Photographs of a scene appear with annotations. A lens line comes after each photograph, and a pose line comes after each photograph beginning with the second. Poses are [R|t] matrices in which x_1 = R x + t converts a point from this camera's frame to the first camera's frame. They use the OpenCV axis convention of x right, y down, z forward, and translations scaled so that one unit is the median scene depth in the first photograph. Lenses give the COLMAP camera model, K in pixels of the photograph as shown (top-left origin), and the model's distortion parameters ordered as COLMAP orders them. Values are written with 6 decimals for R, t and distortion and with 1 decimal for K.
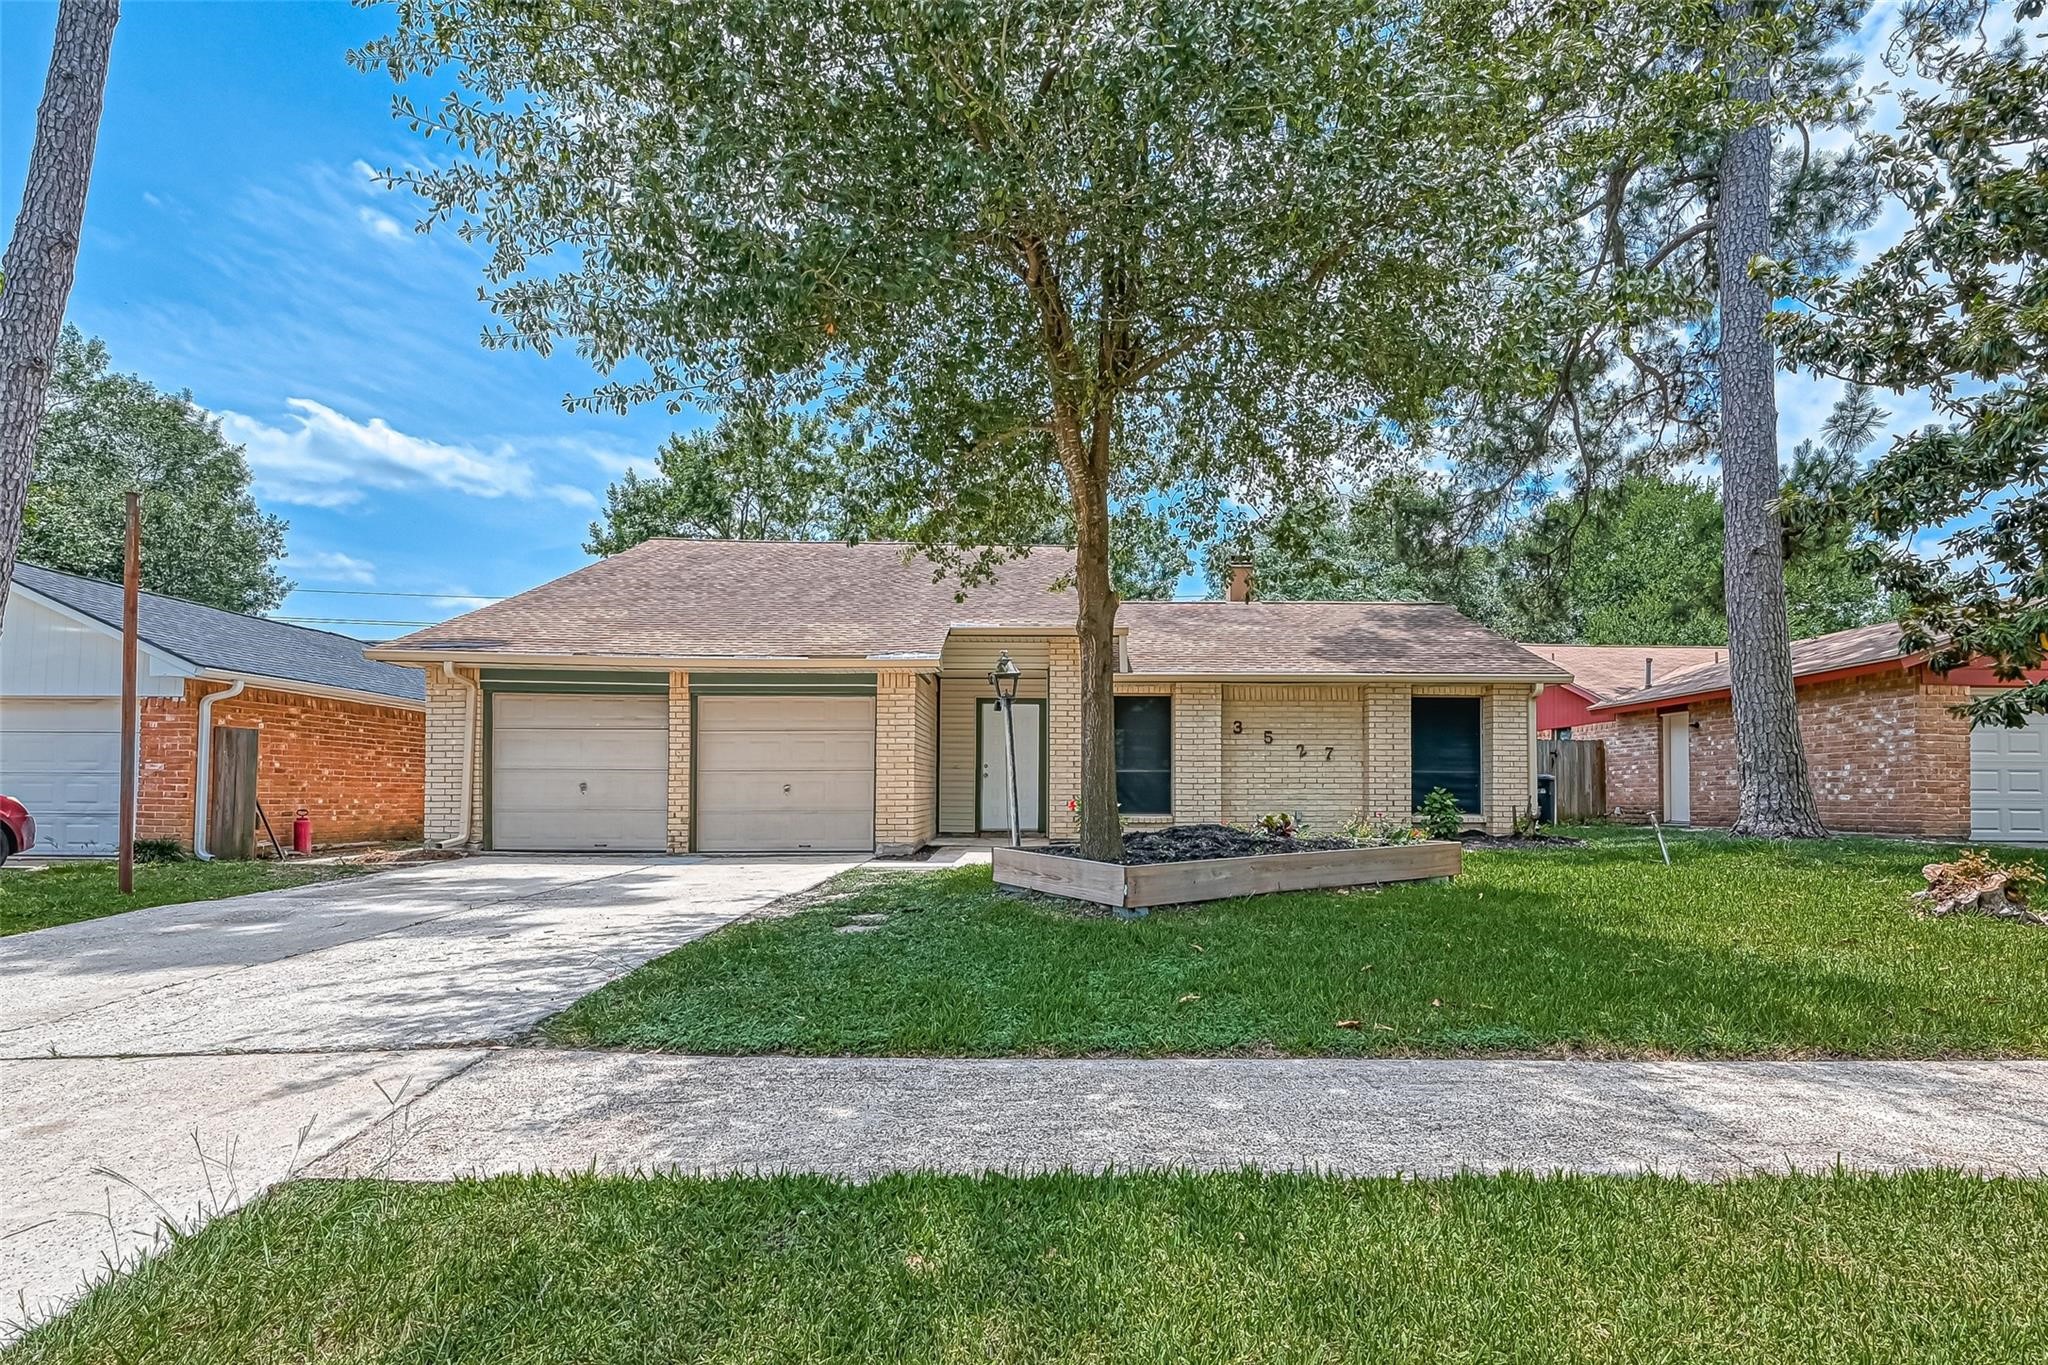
lens RADIAL K [[827.1, 0, 1025.2], [0, 827.1, 723.2], [0, 0, 1]] dist [0.002076, -0.001084]
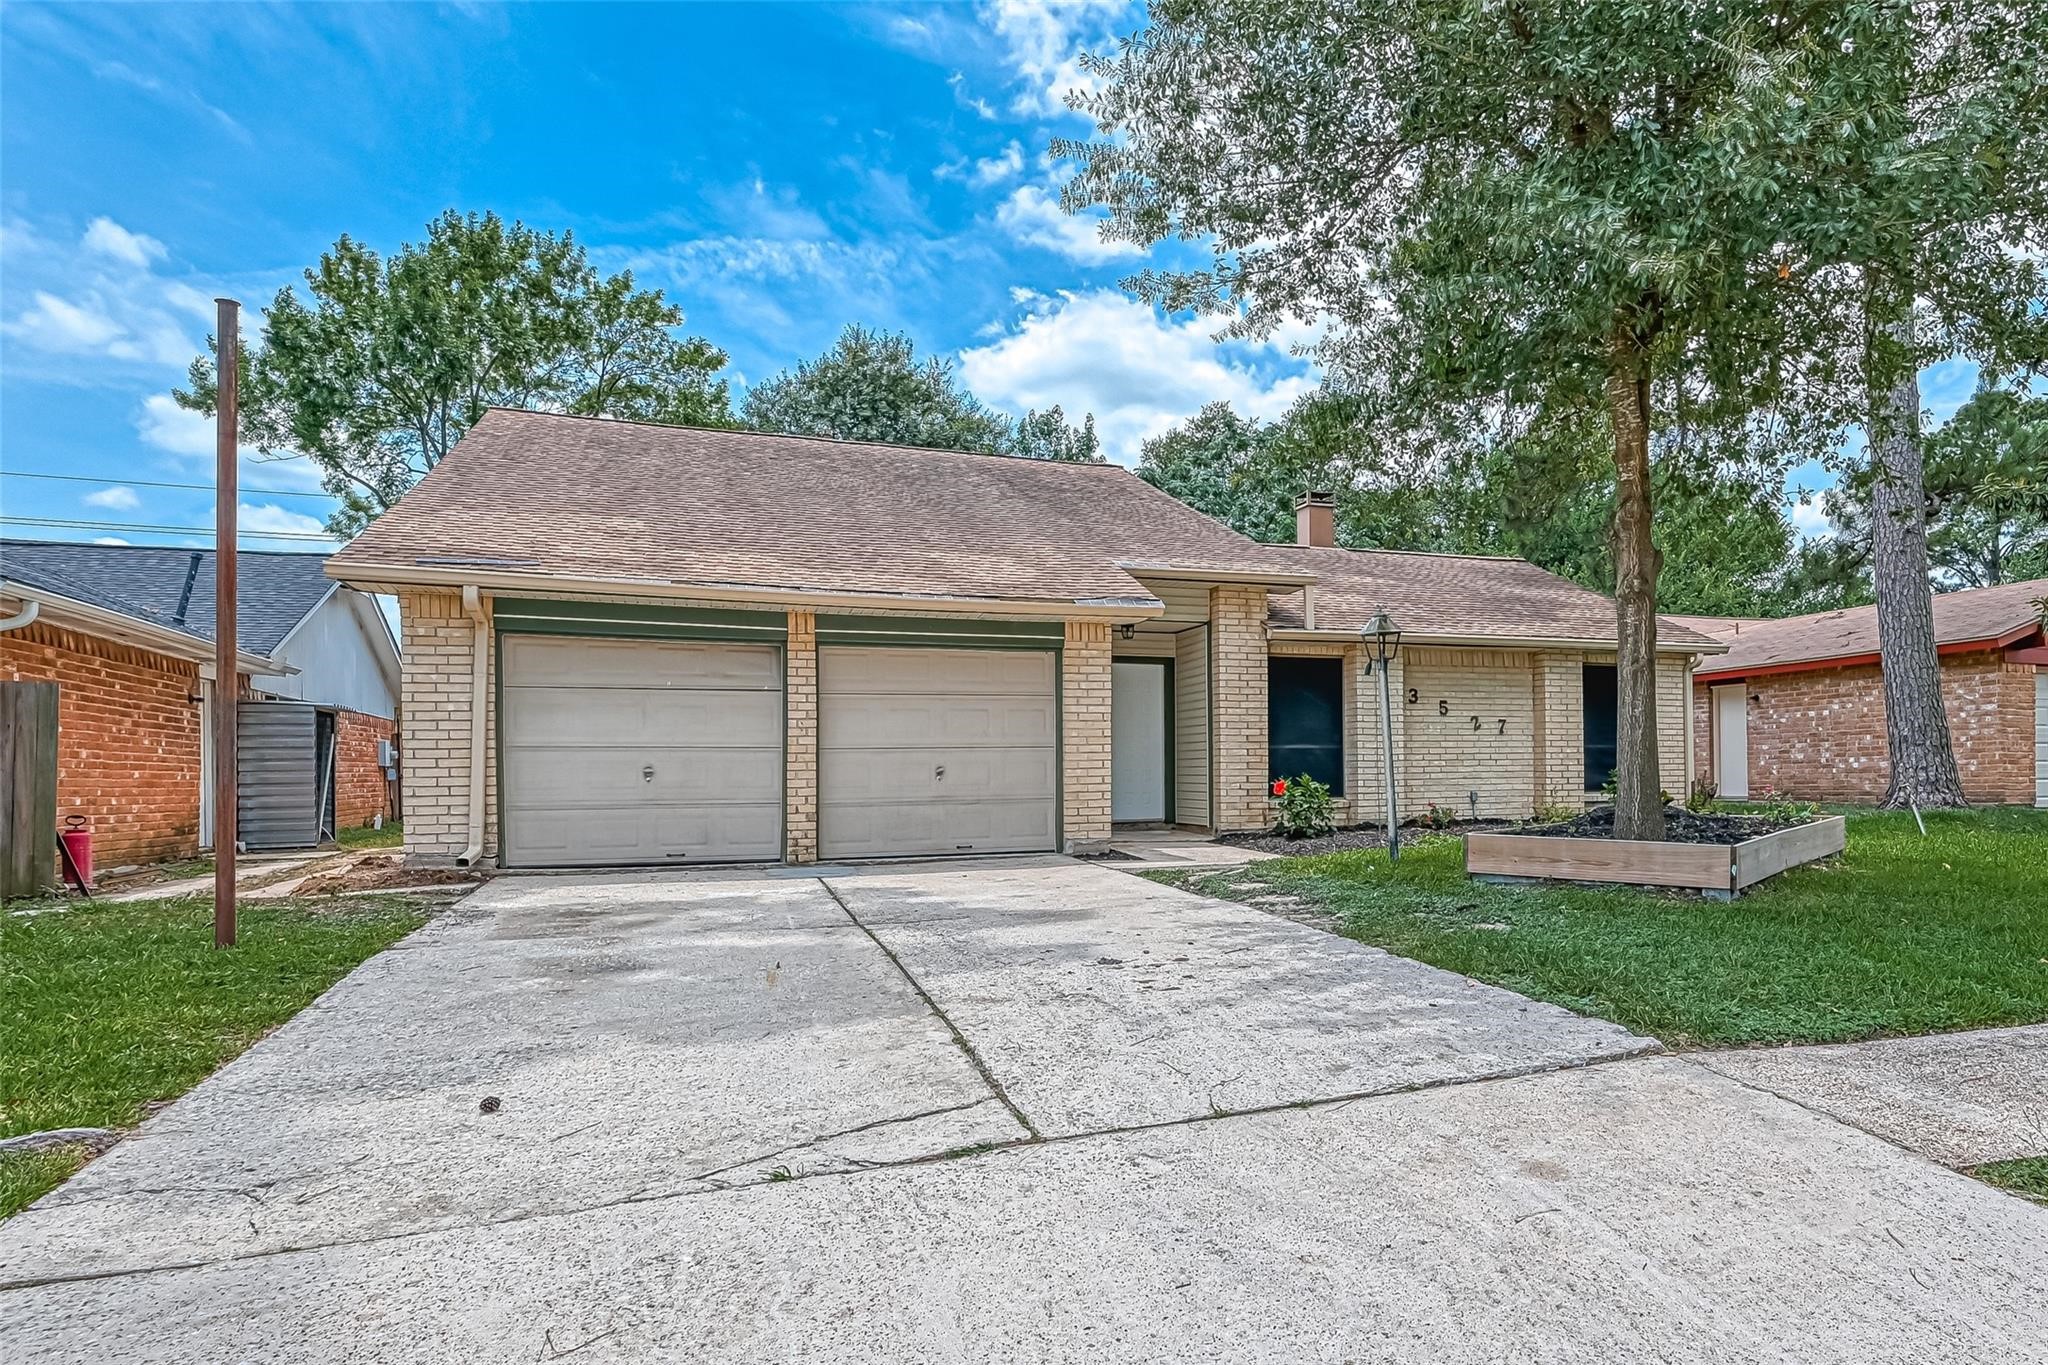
lens RADIAL K [[1091.9, 0, 1024.6], [0, 1091.9, 688.6], [0, 0, 1]] dist [0.002356, 0.000288]
pose [[0.954836, 0.011825, 0.296899, -0.512873], [-0.012473, 0.999922, 0.000287, 0.002028], [-0.296872, -0.003977, 0.954909, 0.025032]]
